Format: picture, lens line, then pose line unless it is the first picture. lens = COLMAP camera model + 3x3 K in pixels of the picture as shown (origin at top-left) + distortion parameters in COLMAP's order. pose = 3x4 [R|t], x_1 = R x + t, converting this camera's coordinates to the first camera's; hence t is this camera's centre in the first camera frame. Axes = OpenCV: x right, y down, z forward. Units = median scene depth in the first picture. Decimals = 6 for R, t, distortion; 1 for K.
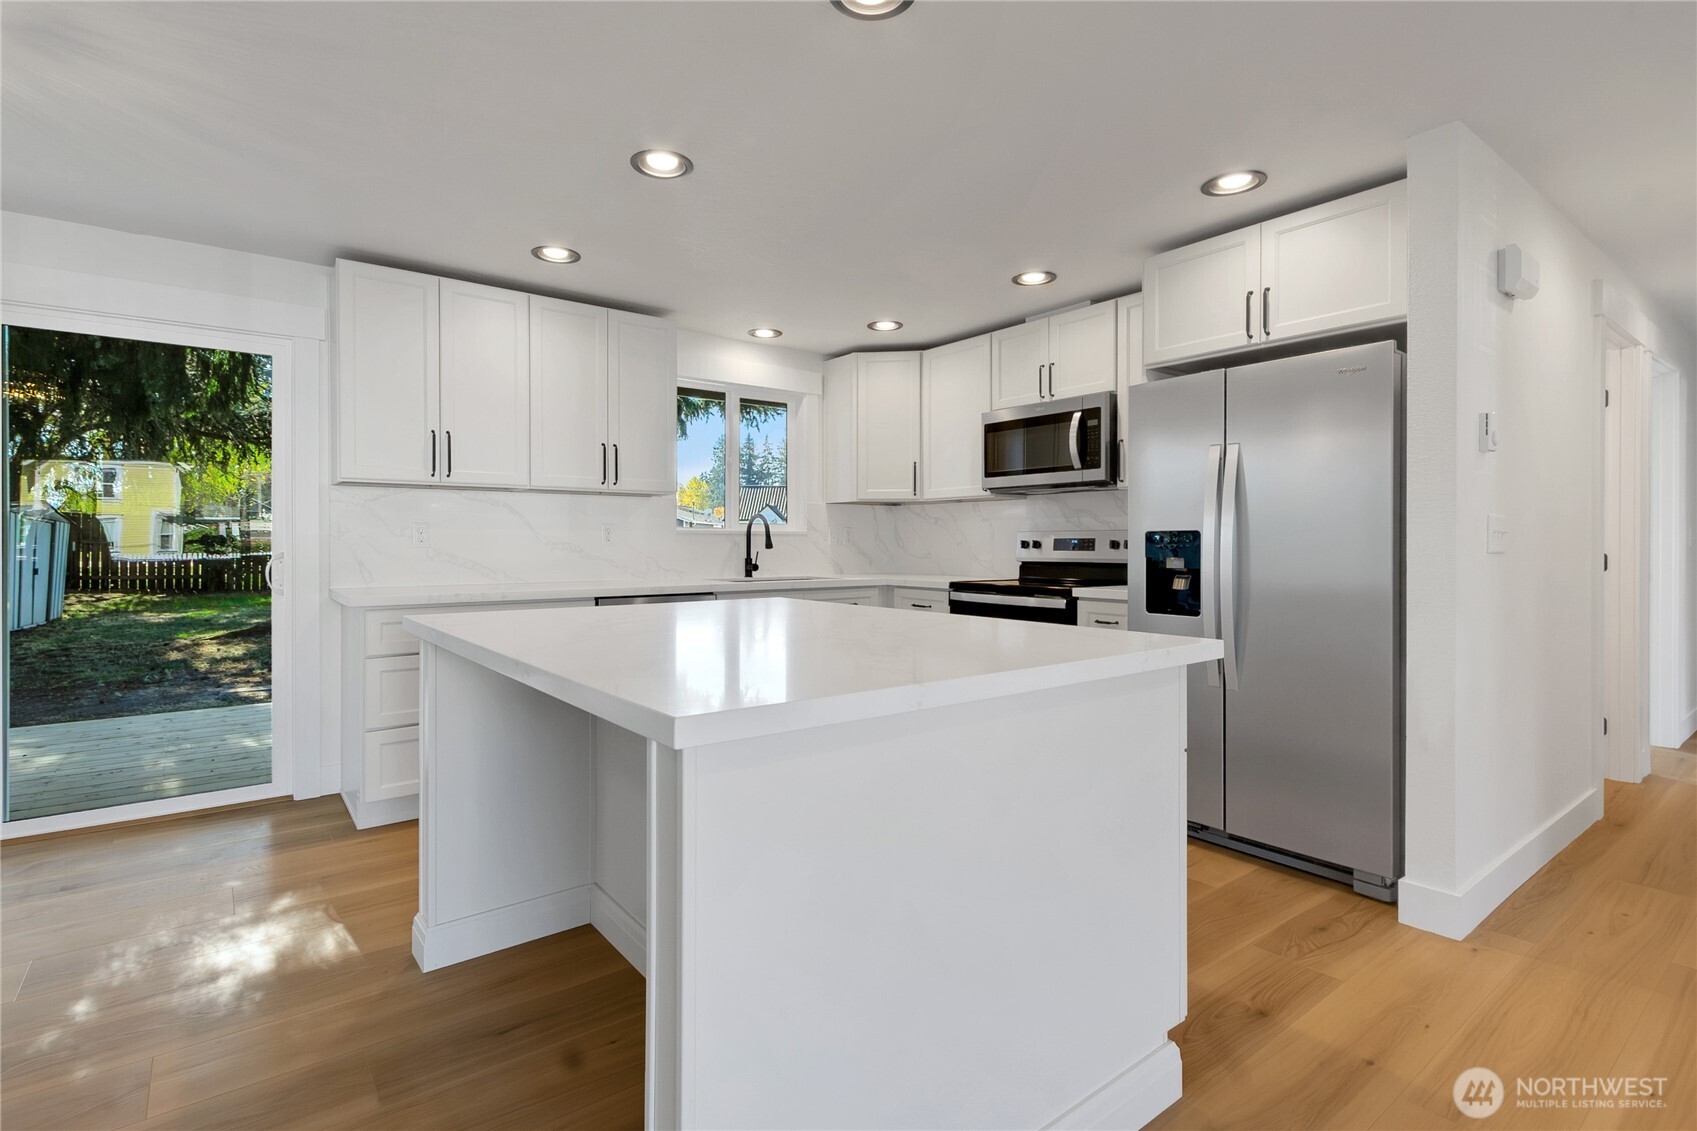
lens RADIAL K [[873.6, 0, 876.1], [0, 873.6, 541.1], [0, 0, 1]] dist [0.005167, 0.000174]
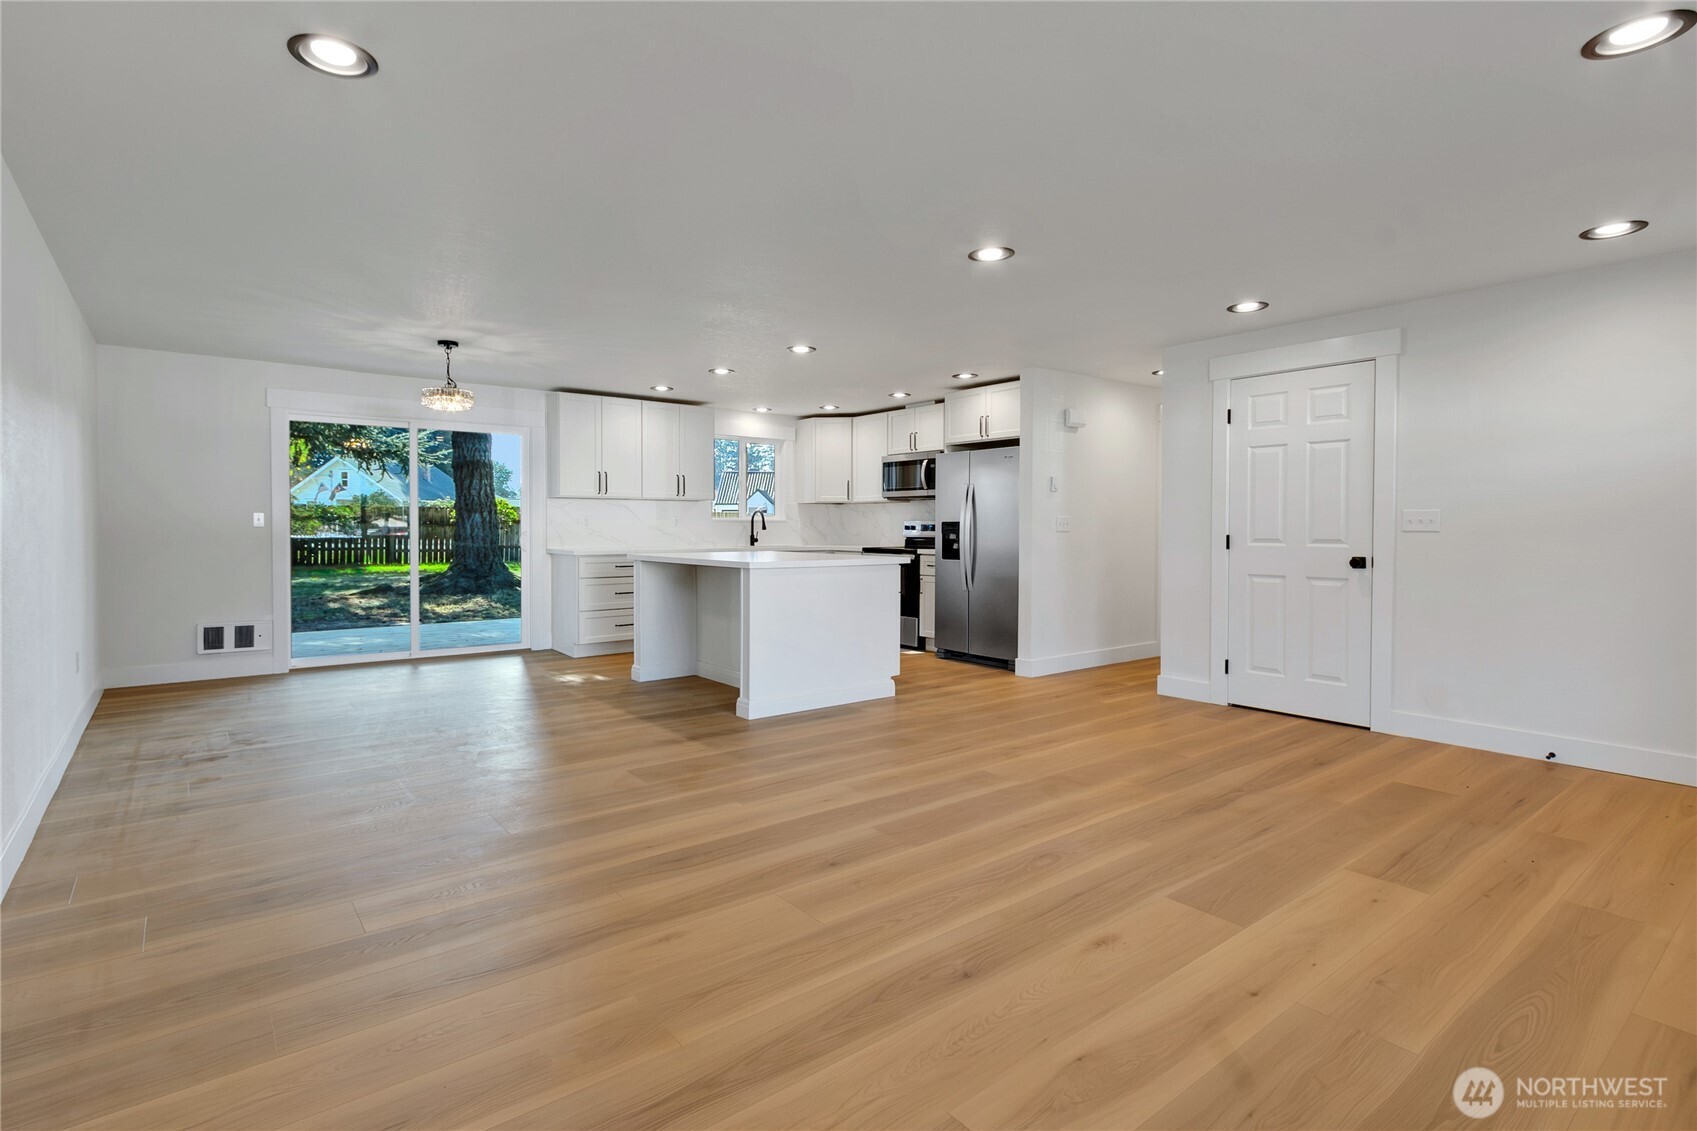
lens RADIAL K [[929.4, 0, 979.1], [0, 929.4, 533.8], [0, 0, 1]] dist [0.000390, 0.000980]
pose [[0.993729, 0.001353, 0.111804, 0.119518], [-0.002581, 0.999938, 0.010844, -0.005550], [-0.111782, -0.011065, 0.993671, -1.100274]]
